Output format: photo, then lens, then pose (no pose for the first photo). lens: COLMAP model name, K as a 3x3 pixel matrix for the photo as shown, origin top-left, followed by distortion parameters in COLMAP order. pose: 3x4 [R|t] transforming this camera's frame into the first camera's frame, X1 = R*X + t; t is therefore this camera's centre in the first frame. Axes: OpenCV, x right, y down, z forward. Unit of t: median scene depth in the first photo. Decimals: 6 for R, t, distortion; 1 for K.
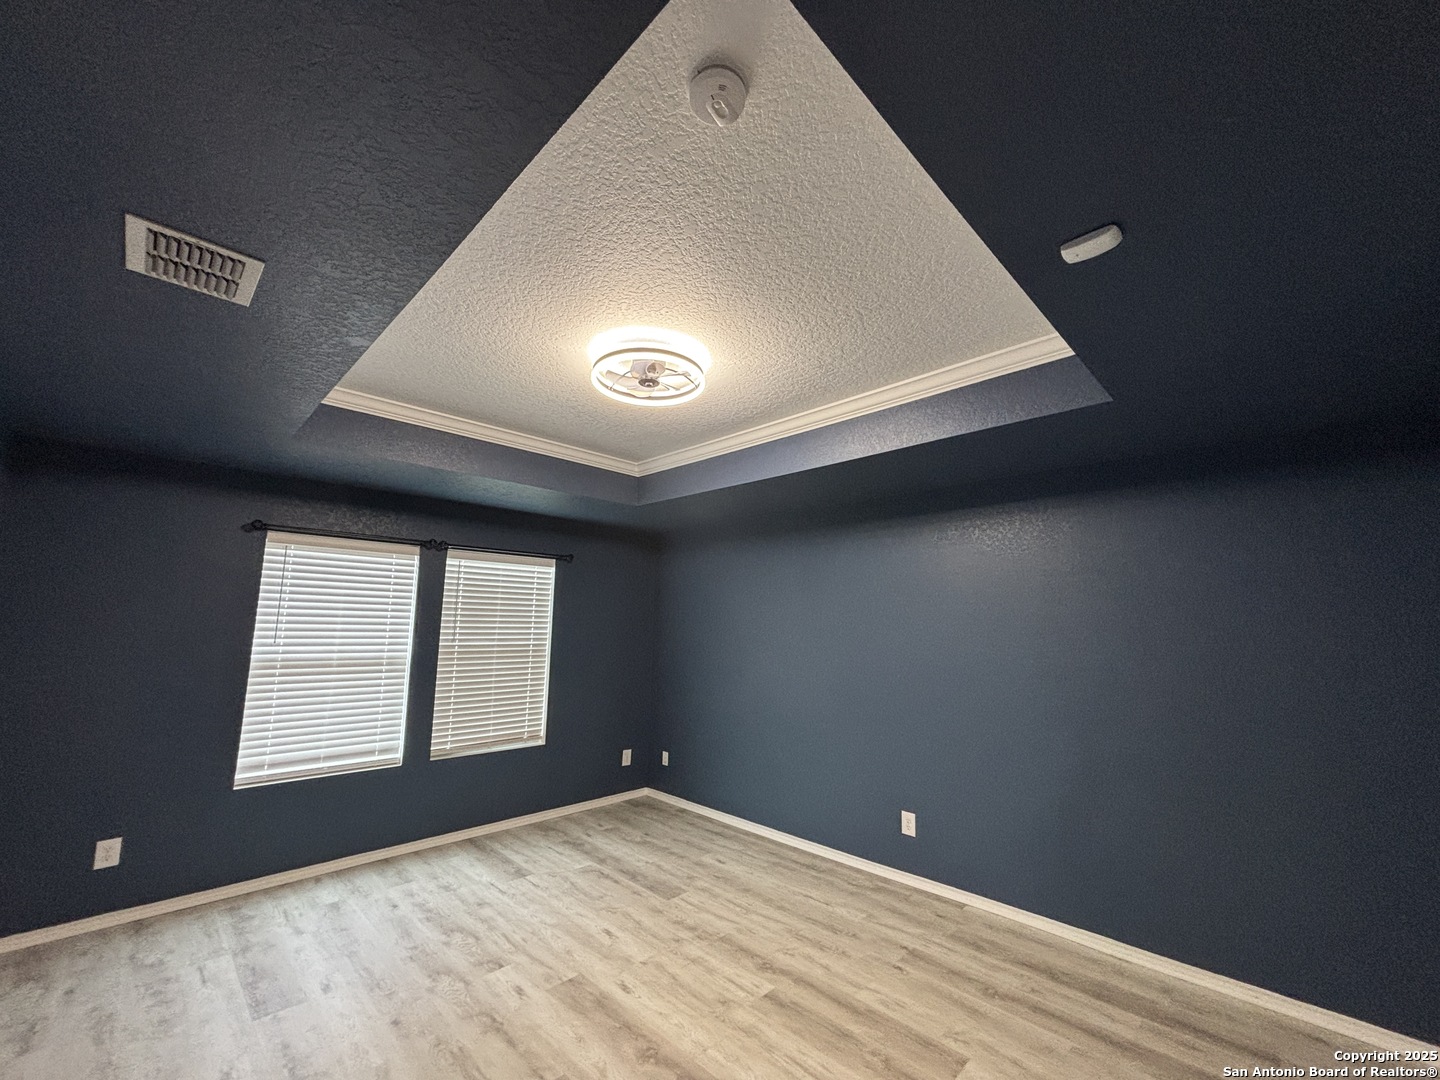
lens RADIAL K [[578.1, 0, 723.7], [0, 578.1, 541.7], [0, 0, 1]] dist [-0.000099, -0.000320]
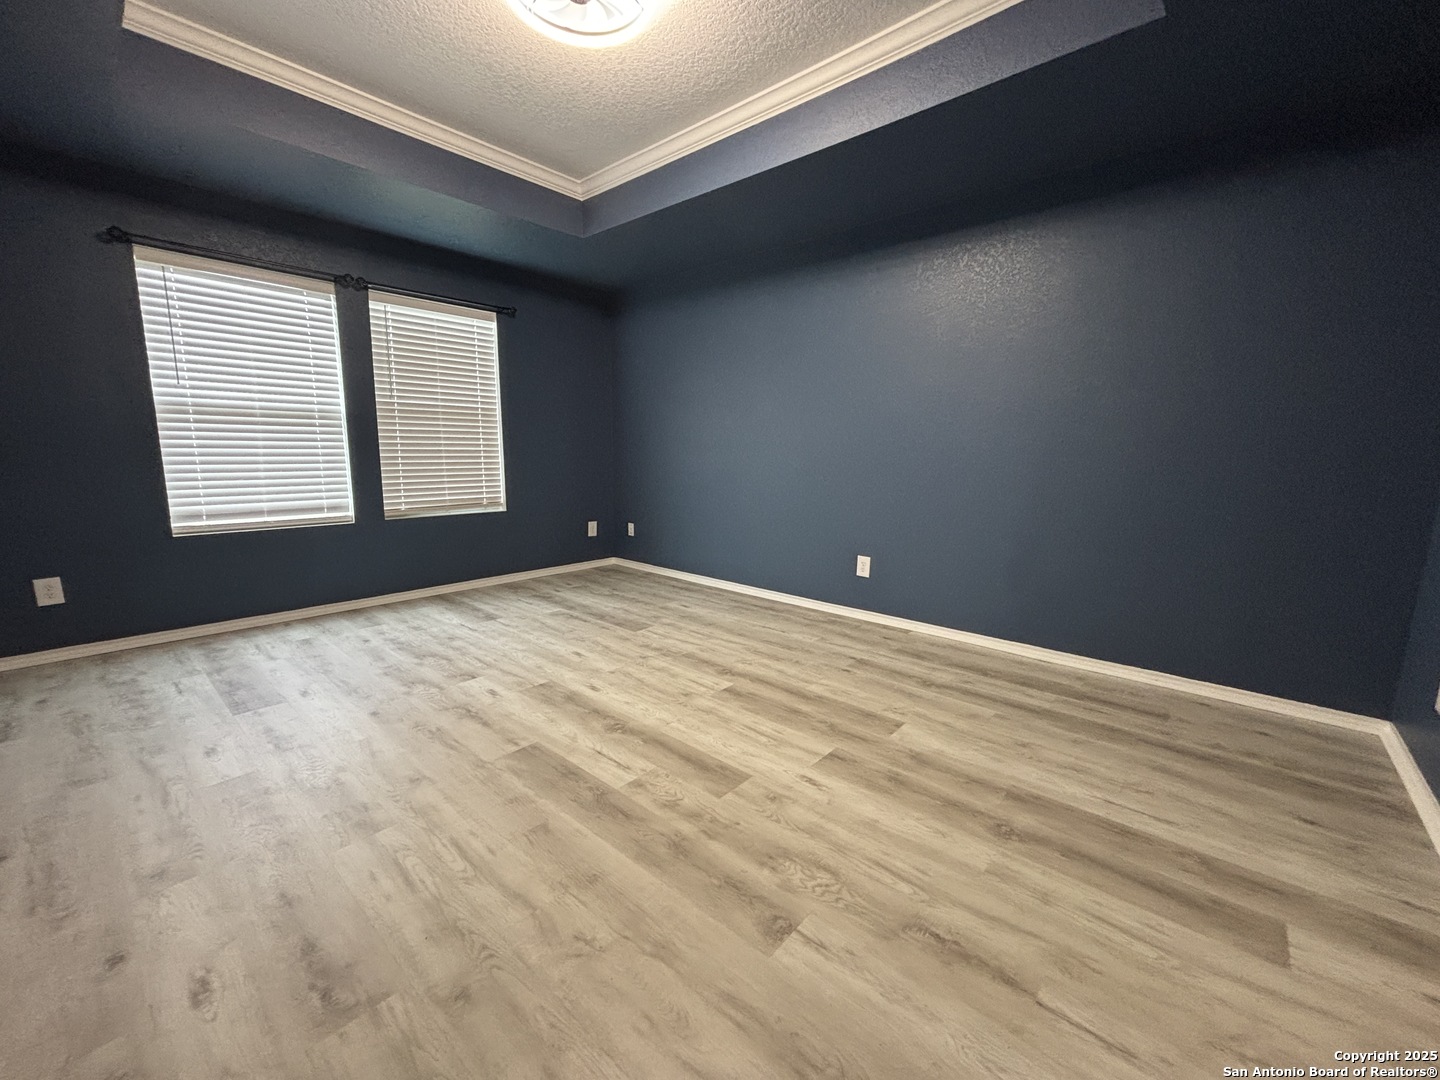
lens RADIAL K [[578.1, 0, 723.9], [0, 578.1, 540.0], [0, 0, 1]] dist [-0.000099, -0.000320]
pose [[0.998475, -0.010066, 0.054284, 0.010889], [-0.006833, 0.953148, 0.302428, 0.137646], [-0.054785, -0.302338, 0.951625, 0.037005]]
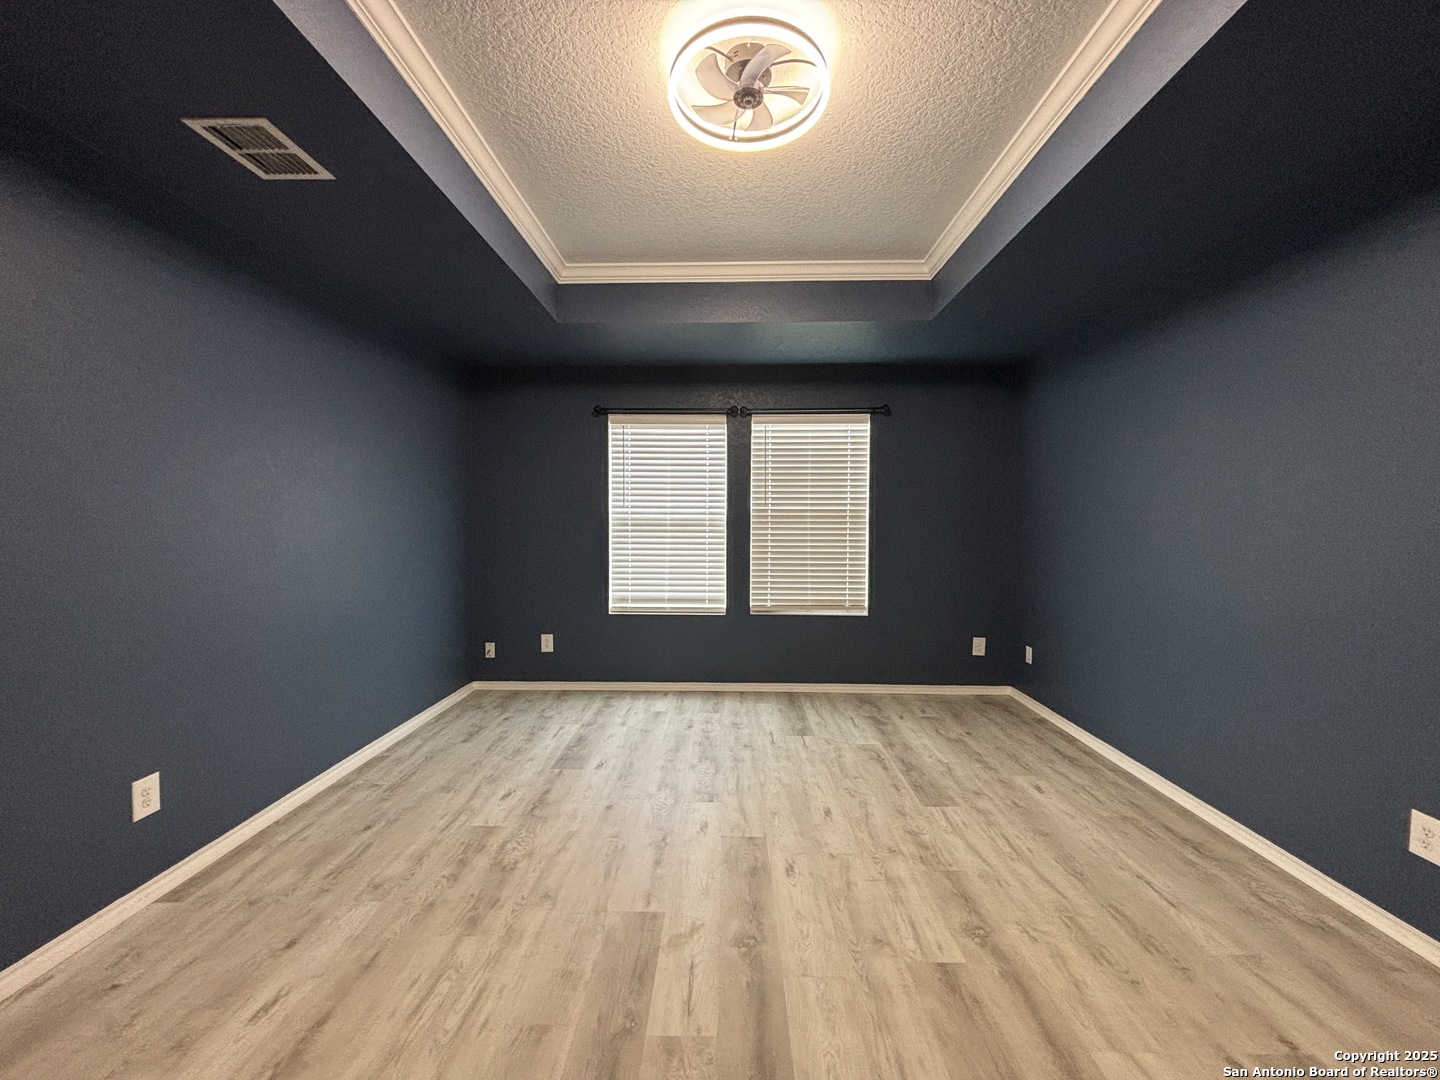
lens RADIAL K [[578.1, 0, 714.5], [0, 578.1, 542.7], [0, 0, 1]] dist [-0.000099, -0.000320]
pose [[0.682450, 0.015988, -0.730757, 0.279472], [0.114329, 0.985120, 0.128324, 0.124717], [0.721935, -0.171122, 0.670468, 0.313790]]
